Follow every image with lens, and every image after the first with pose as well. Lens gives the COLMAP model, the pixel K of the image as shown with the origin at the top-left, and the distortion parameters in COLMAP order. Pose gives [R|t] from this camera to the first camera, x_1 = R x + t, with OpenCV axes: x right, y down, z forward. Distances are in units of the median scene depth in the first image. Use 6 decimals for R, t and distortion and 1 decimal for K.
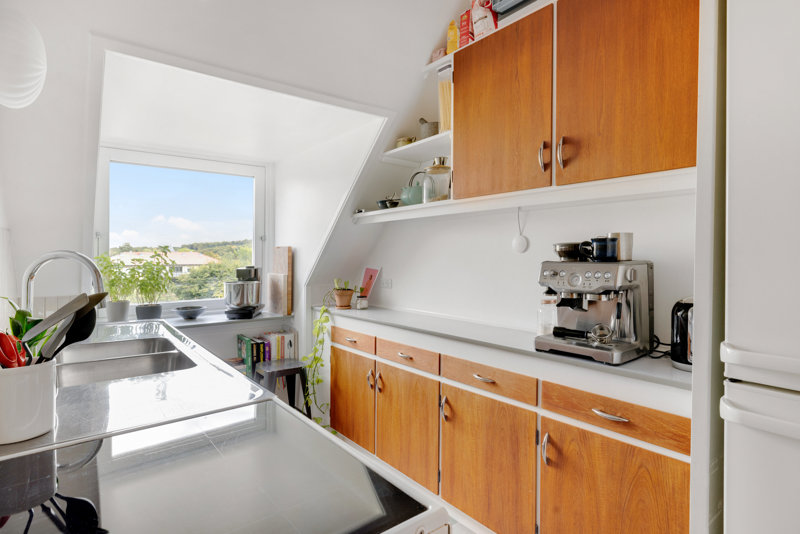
lens RADIAL K [[425.0, 0, 400.0], [0, 425.0, 267.0], [0, 0, 1]] dist [-0.000997, -0.000059]
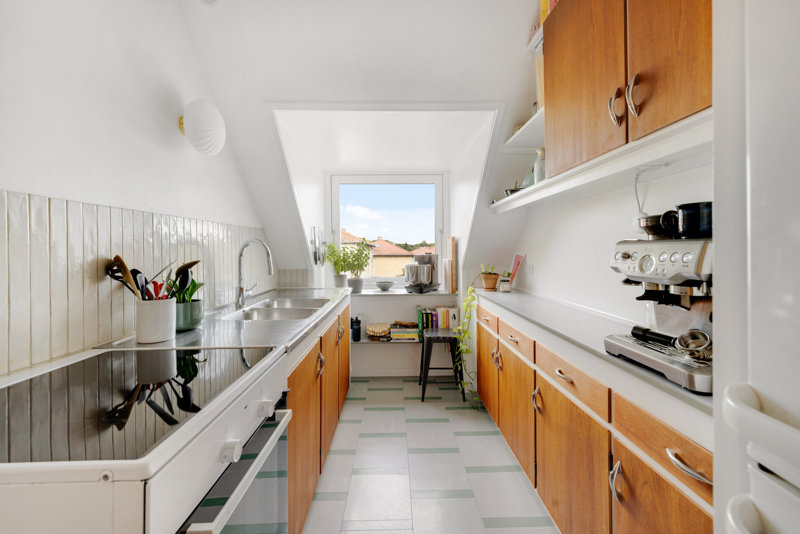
lens RADIAL K [[338.6, 0, 397.9], [0, 338.6, 256.6], [0, 0, 1]] dist [-0.000916, -0.000234]
pose [[0.788705, 0.007312, -0.614728, 0.290688], [-0.010016, 0.999949, -0.000957, 0.014587], [0.614690, 0.006912, 0.788739, 0.186274]]
